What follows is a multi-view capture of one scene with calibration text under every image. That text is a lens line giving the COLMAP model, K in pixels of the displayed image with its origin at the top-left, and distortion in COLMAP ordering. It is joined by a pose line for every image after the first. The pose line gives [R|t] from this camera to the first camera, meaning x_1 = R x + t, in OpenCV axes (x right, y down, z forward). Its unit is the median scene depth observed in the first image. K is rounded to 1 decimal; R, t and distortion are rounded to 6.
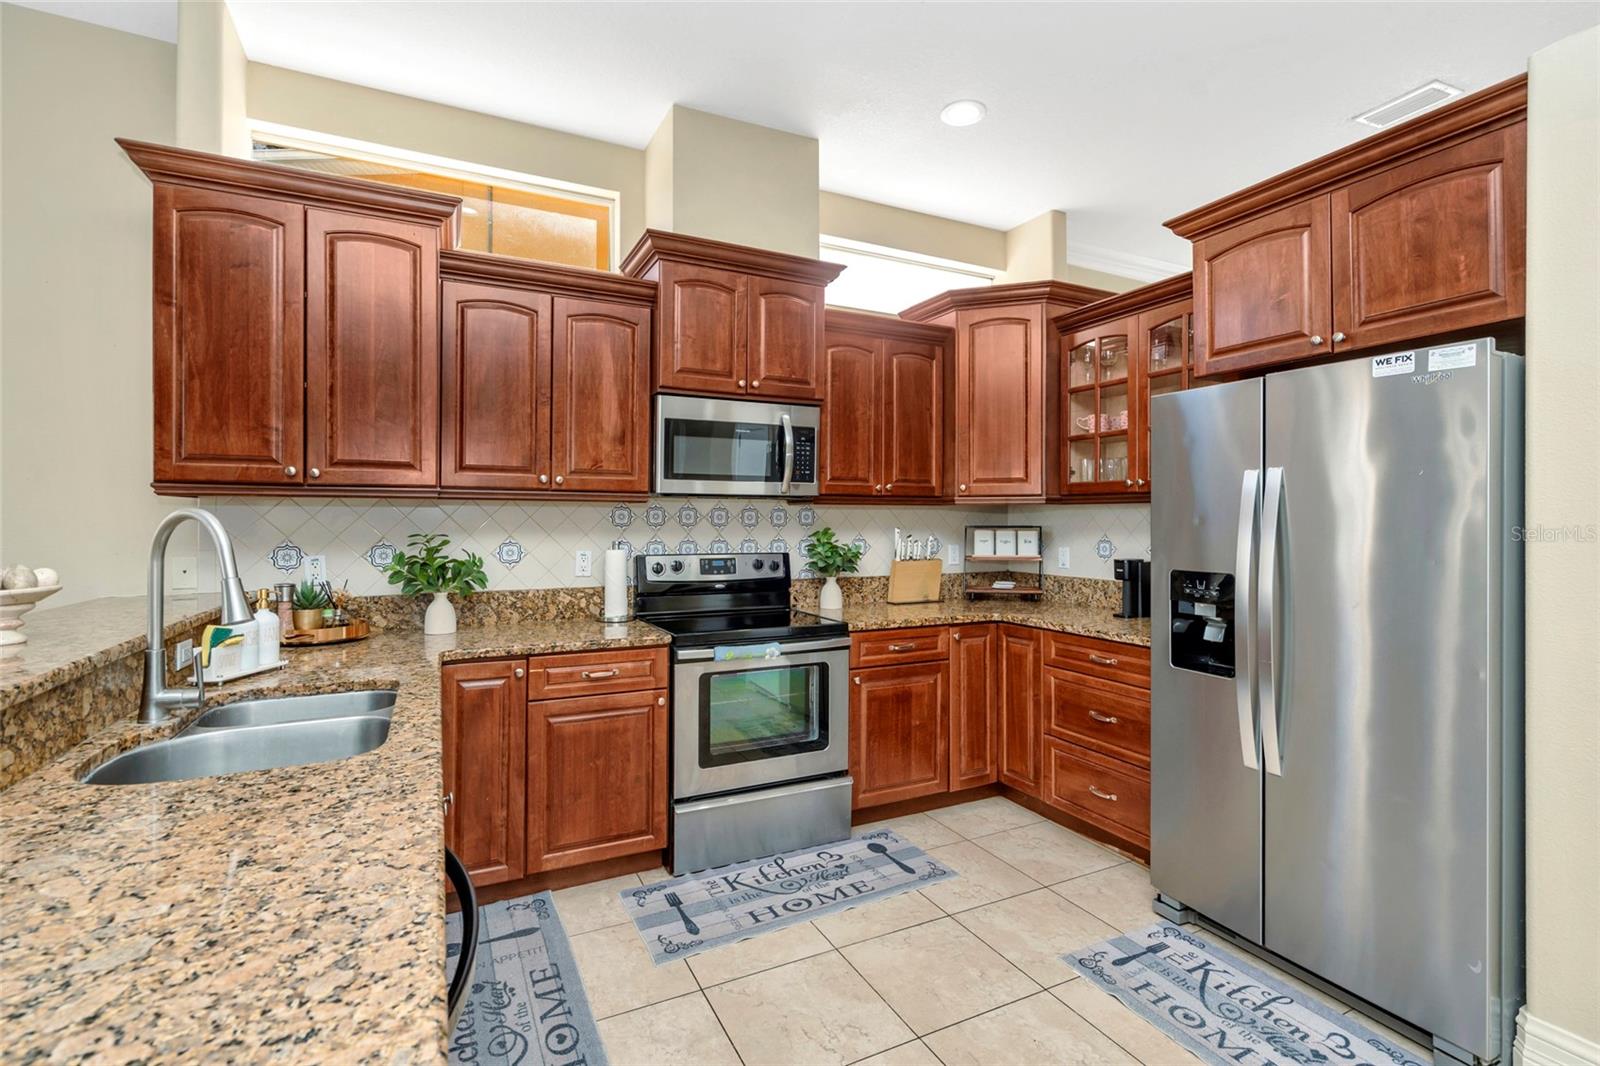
lens RADIAL K [[728.6, 0, 804.6], [0, 728.6, 518.0], [0, 0, 1]] dist [-0.002786, 0.000174]
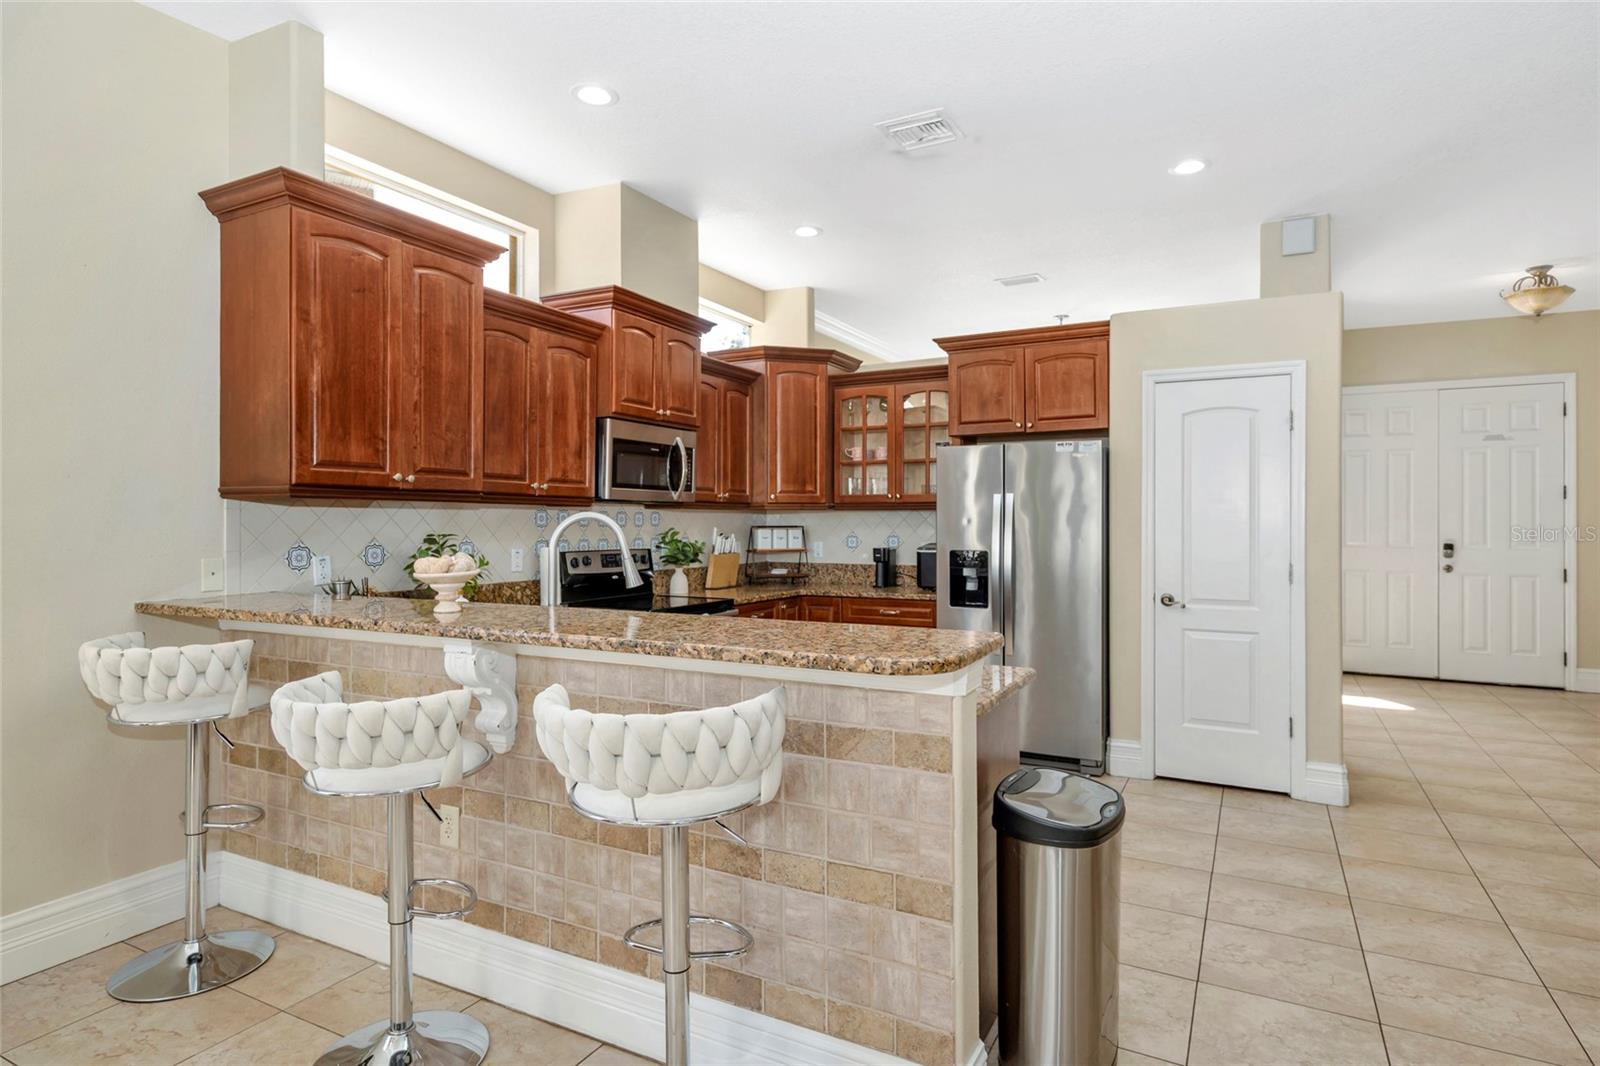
lens RADIAL K [[862.3, 0, 801.2], [0, 862.3, 527.6], [0, 0, 1]] dist [0.014001, -0.000510]
pose [[0.813204, -0.003988, 0.581965, -0.796150], [-0.002180, 0.999949, 0.009899, -0.001650], [-0.581975, -0.009319, 0.813153, -0.368419]]
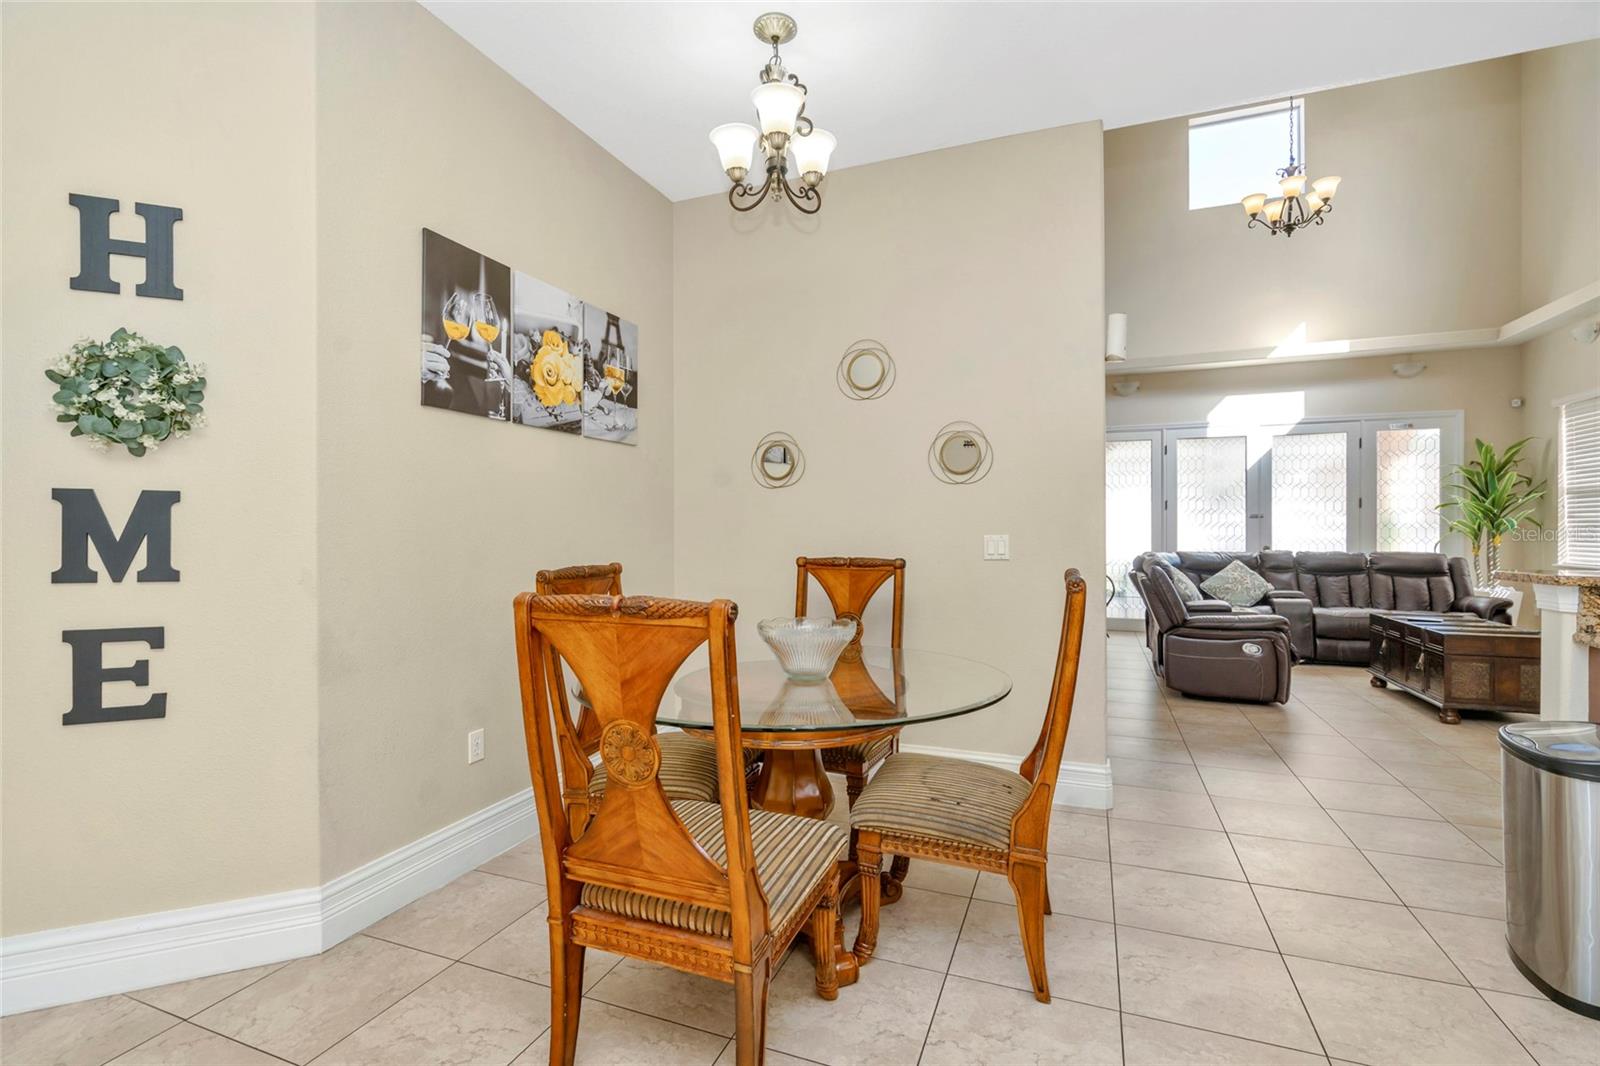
lens RADIAL K [[719.8, 0, 804.2], [0, 719.8, 530.7], [0, 0, 1]] dist [-0.002114, 0.000464]
pose [[-0.744159, 0.003757, -0.667992, 0.802111], [0.003562, 0.999992, 0.001657, 0.037584], [0.667993, -0.001146, -0.744167, 0.119932]]
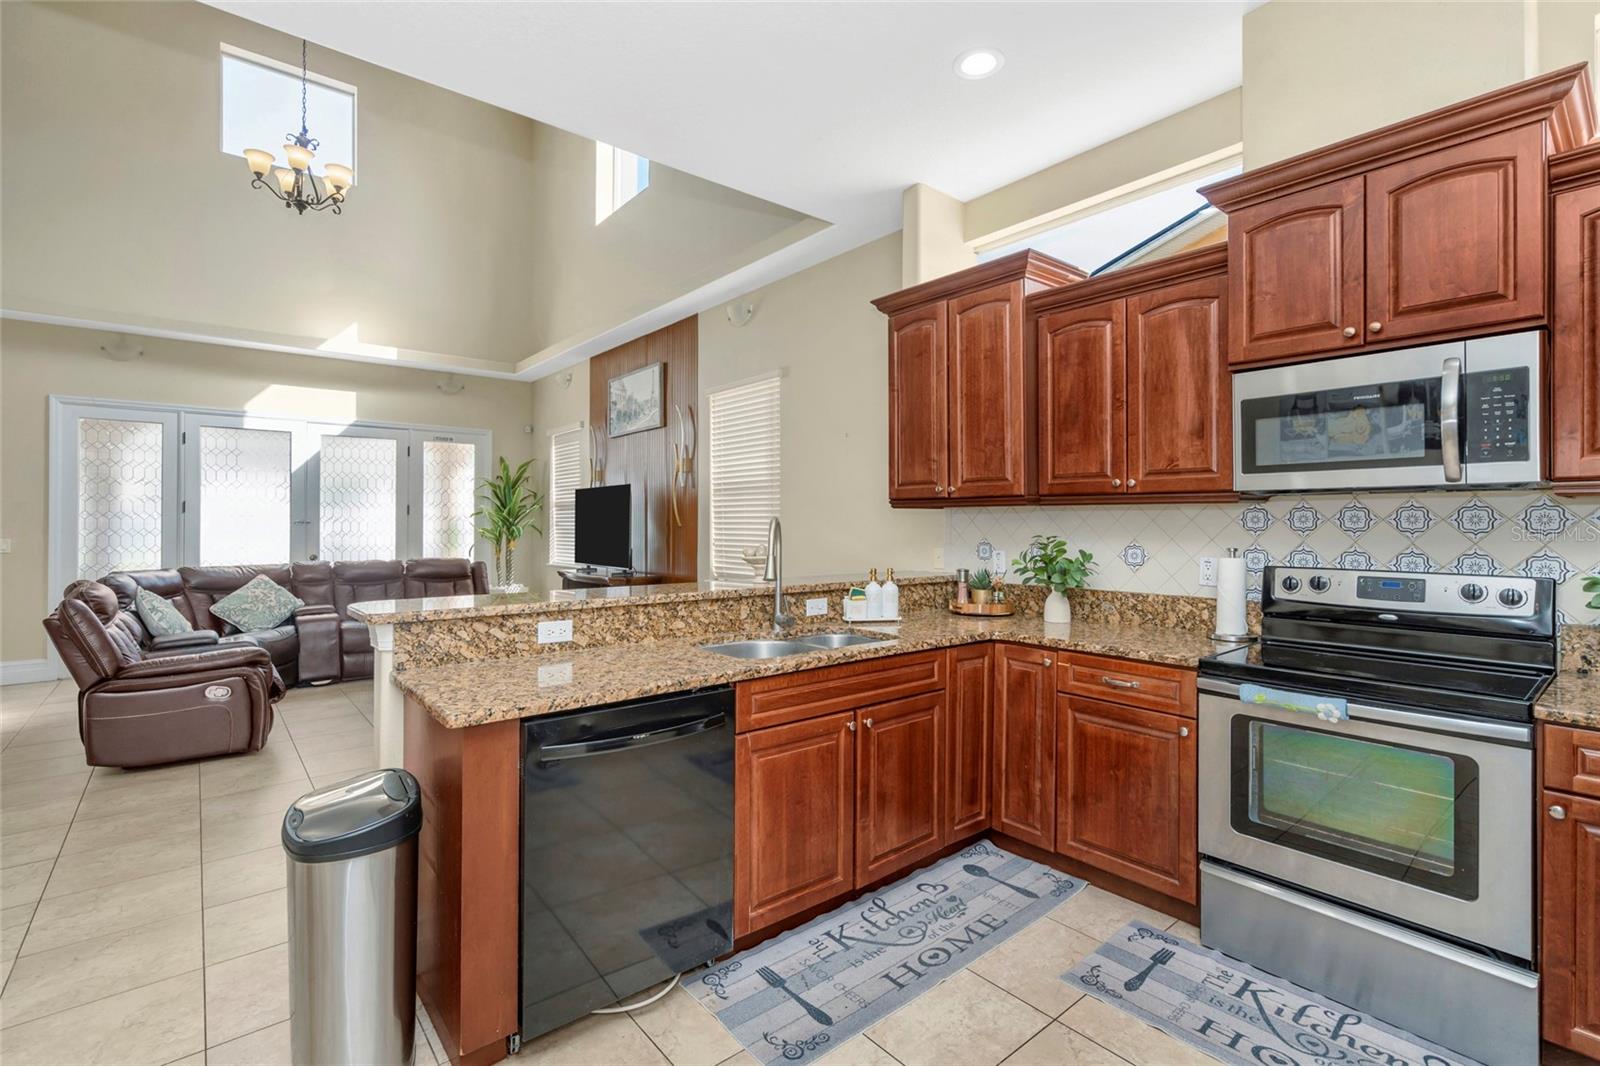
lens RADIAL K [[728.6, 0, 804.6], [0, 728.6, 518.0], [0, 0, 1]] dist [-0.002786, 0.000174]
pose [[0.231191, -0.008109, -0.972875, 0.509821], [0.002419, 0.999967, -0.007759, 0.001939], [0.972905, -0.000560, 0.231203, 0.334318]]
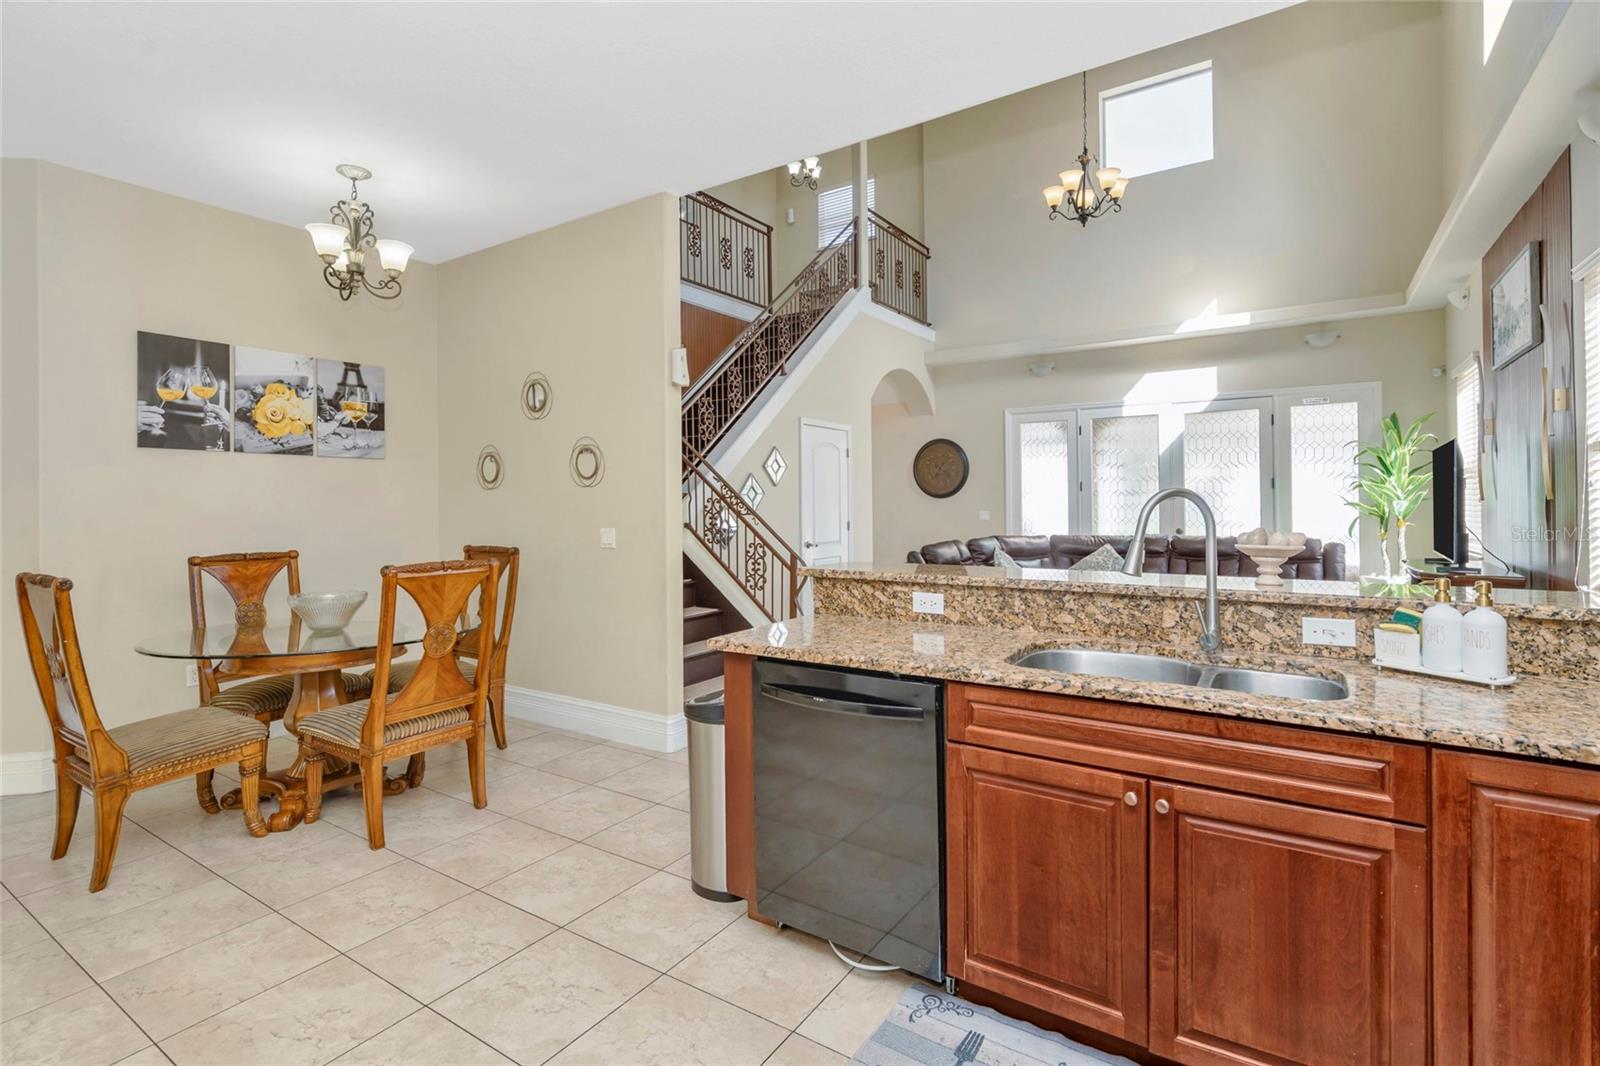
lens RADIAL K [[750.1, 0, 805.6], [0, 750.1, 500.0], [0, 0, 1]] dist [0.001576, -0.000218]
pose [[-0.864378, 0.005546, -0.502813, 0.214641], [0.010337, 0.999924, -0.006740, 0.005554], [0.502737, -0.011024, -0.864369, 0.951063]]
